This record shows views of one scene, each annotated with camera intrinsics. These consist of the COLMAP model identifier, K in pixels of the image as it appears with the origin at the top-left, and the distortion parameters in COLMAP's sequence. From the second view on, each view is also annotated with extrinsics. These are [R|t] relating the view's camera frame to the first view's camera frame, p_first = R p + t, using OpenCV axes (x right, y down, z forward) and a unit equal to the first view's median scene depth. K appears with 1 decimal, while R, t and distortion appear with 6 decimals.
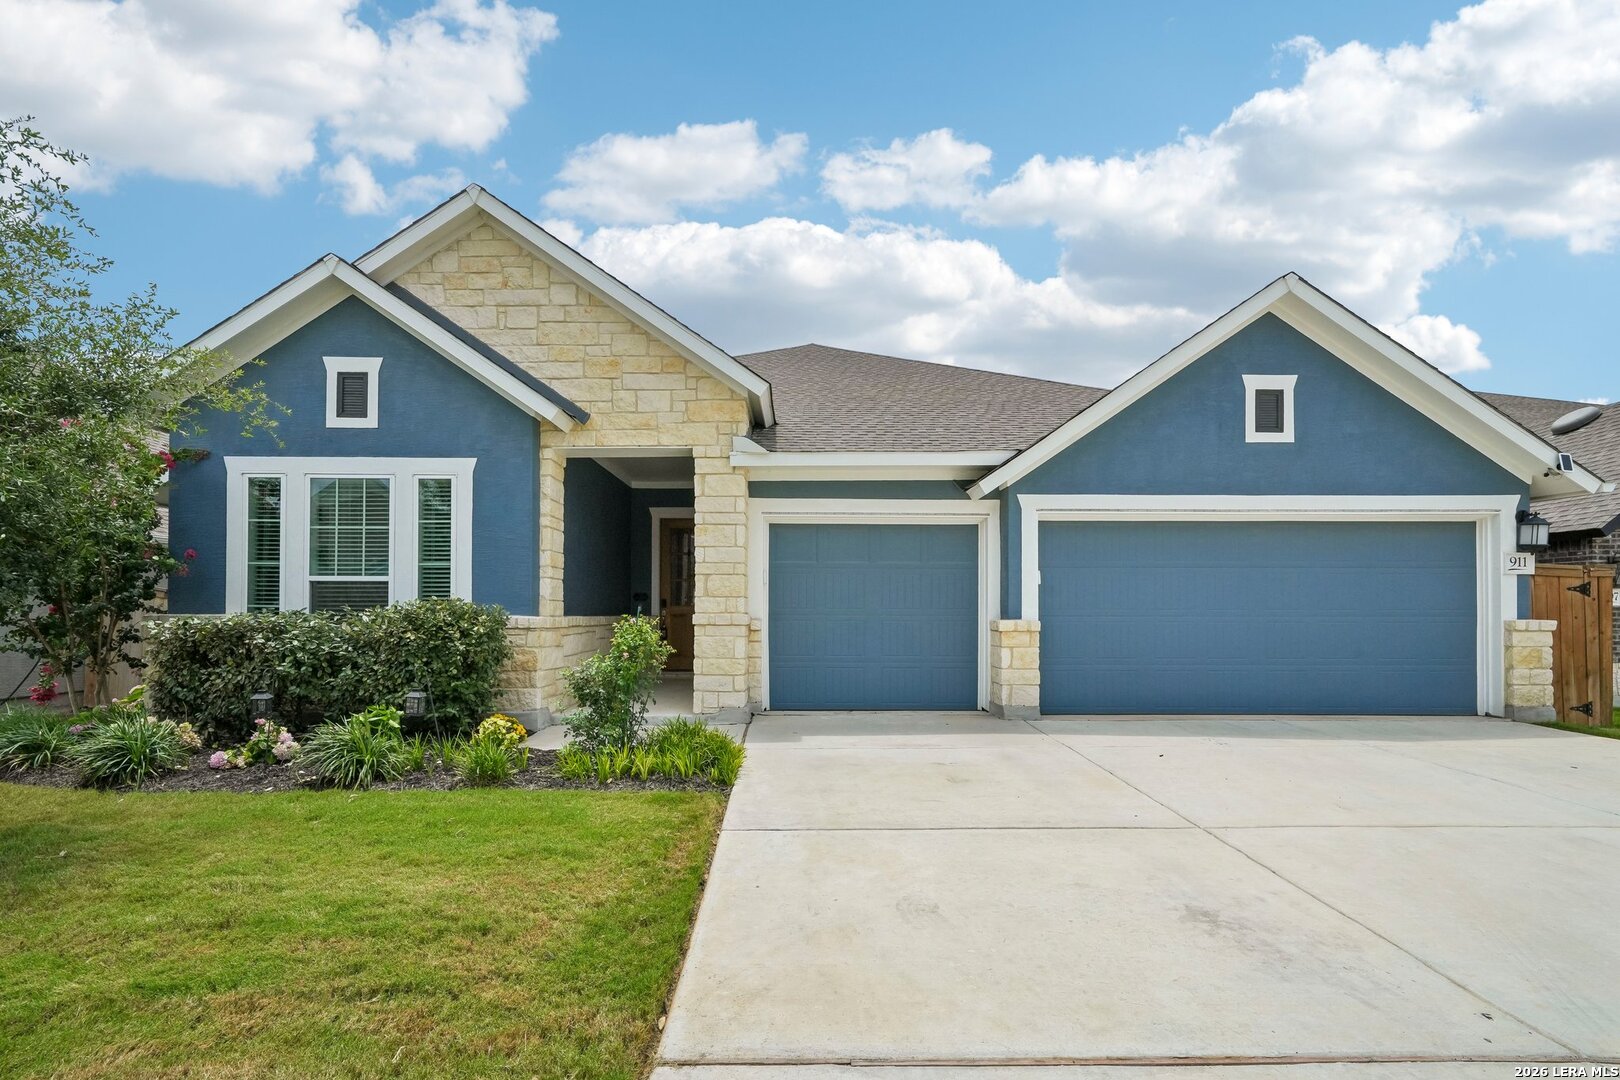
lens RADIAL K [[690.4, 0, 795.9], [0, 690.4, 597.0], [0, 0, 1]] dist [0.001016, 0.000054]
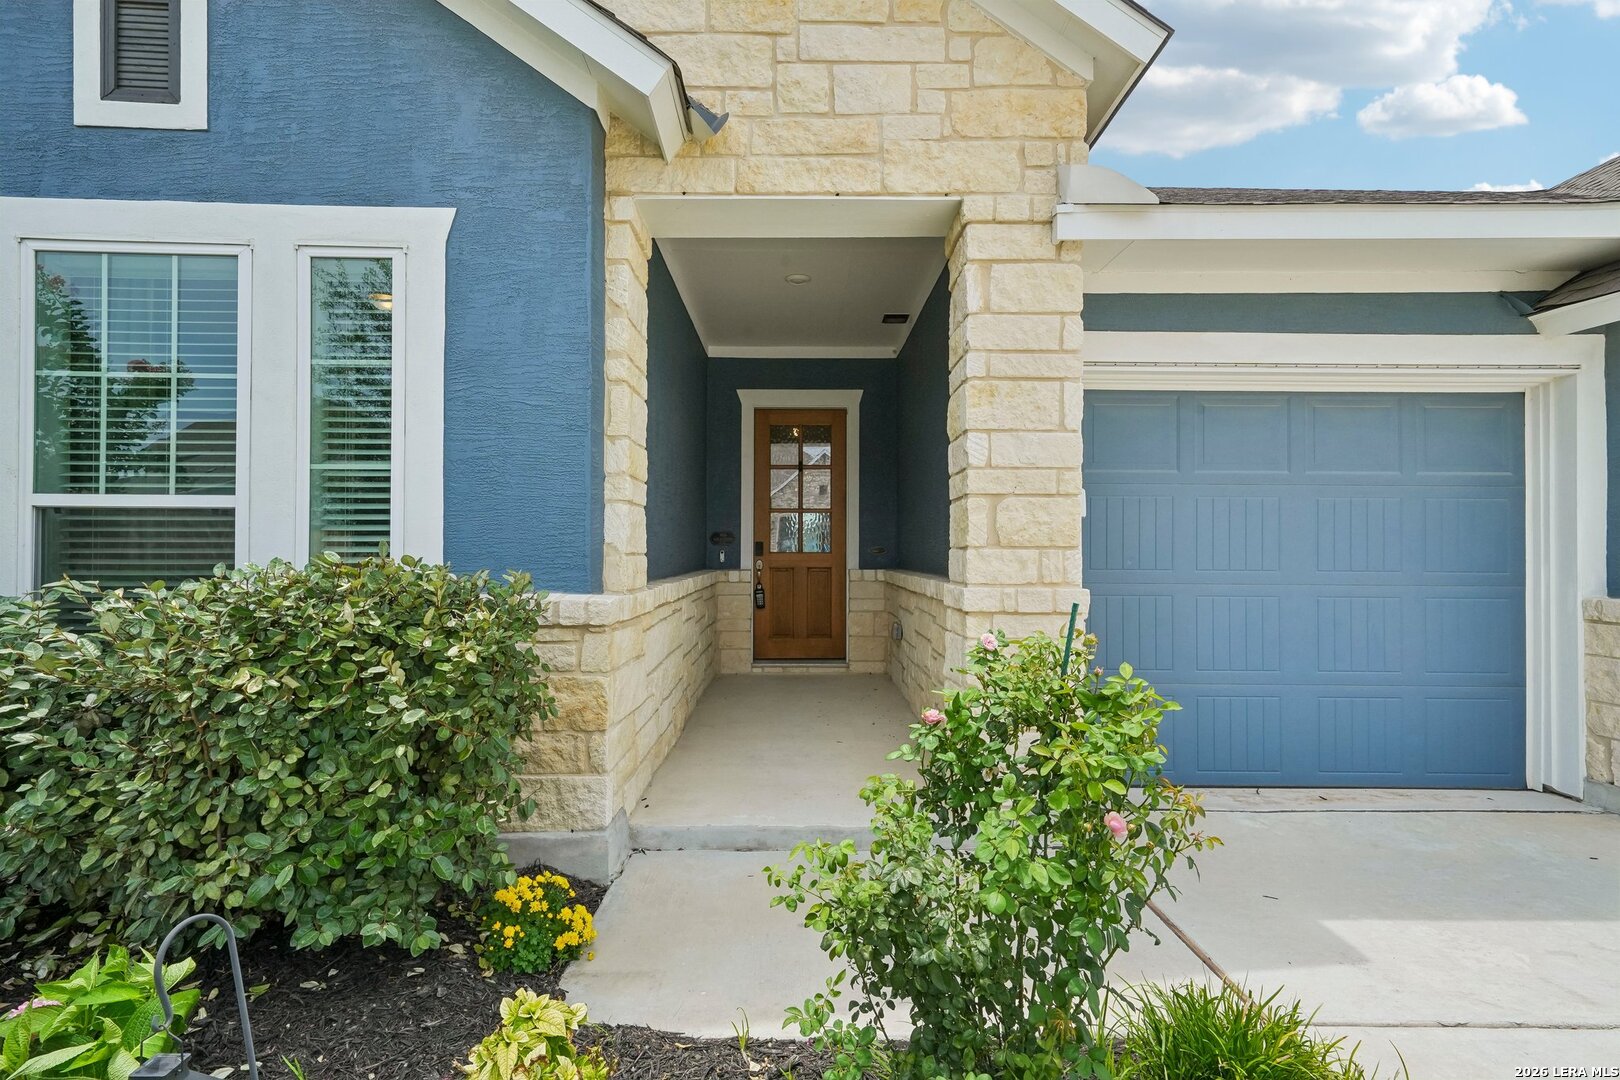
lens RADIAL K [[753.7, 0, 811.6], [0, 753.7, 536.8], [0, 0, 1]] dist [0.005866, 0.001947]
pose [[0.999864, 0.003132, 0.016171, -0.257932], [-0.003292, 0.999946, 0.009869, -0.011530], [-0.016139, -0.009921, 0.999821, 0.547883]]
